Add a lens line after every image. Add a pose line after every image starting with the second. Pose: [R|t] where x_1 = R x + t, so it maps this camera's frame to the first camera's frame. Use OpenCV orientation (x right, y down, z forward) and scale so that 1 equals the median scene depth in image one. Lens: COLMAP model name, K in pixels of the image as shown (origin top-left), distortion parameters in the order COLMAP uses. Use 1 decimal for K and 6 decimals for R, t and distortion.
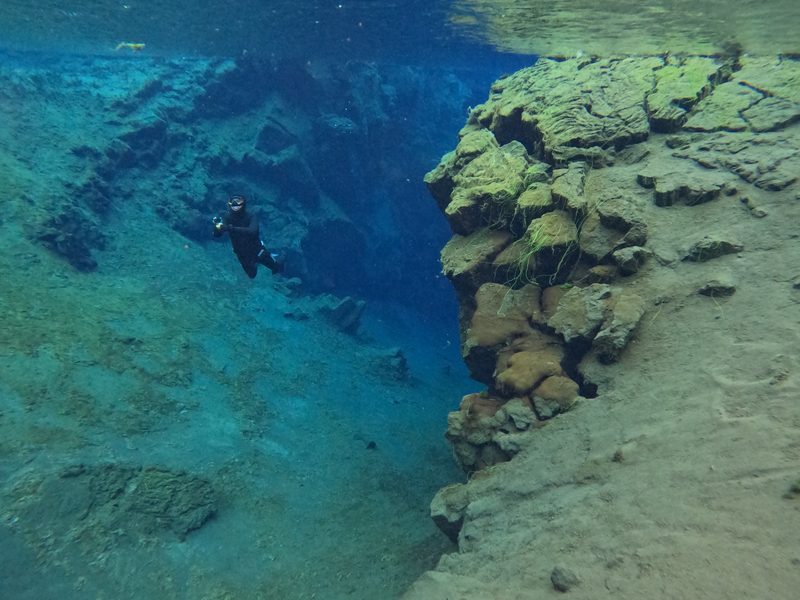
lens RADIAL K [[549.2, 0, 400.0], [0, 549.2, 300.0], [0, 0, 1]] dist [-0.095950, 0.109382]
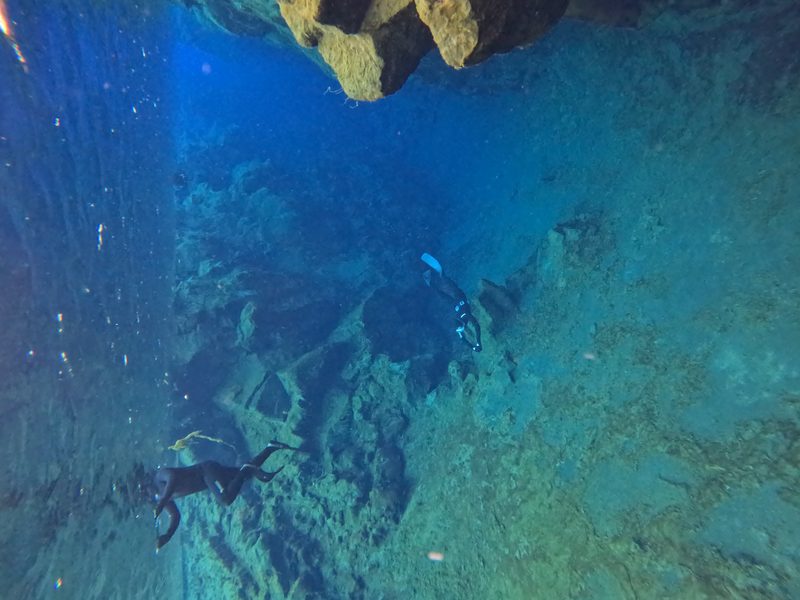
lens RADIAL K [[478.8, 0, 400.0], [0, 478.8, 300.0], [0, 0, 1]] dist [-0.098320, 0.105816]
pose [[-0.029741, -0.997375, -0.066013, -0.075831], [0.999132, -0.031592, 0.027168, -0.228406], [-0.029182, -0.065147, 0.997449, 0.550598]]
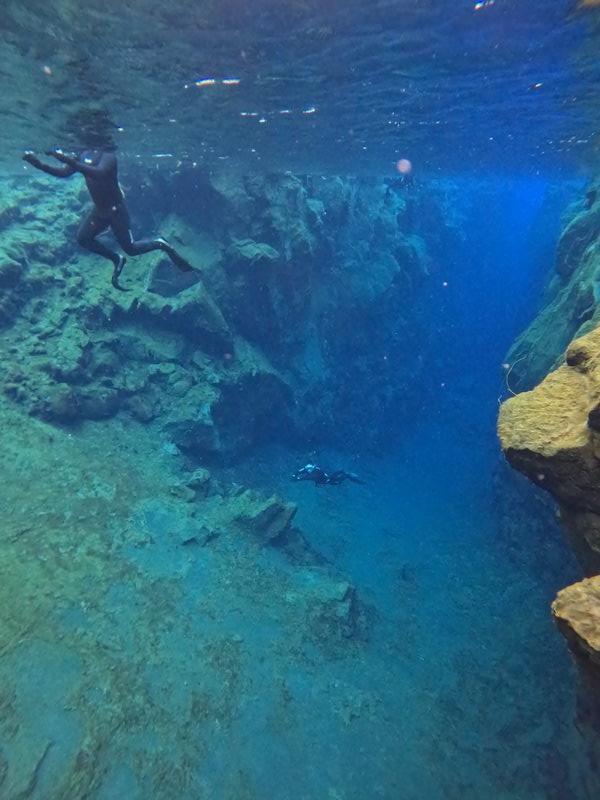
lens RADIAL K [[478.8, 0, 300.0], [0, 478.8, 400.0], [0, 0, 1]] dist [-0.098320, 0.105816]
pose [[0.998885, -0.023226, -0.041107, -0.050745], [0.024503, 0.999224, 0.030841, -0.270574], [0.040359, -0.031814, 0.998679, 0.643318]]
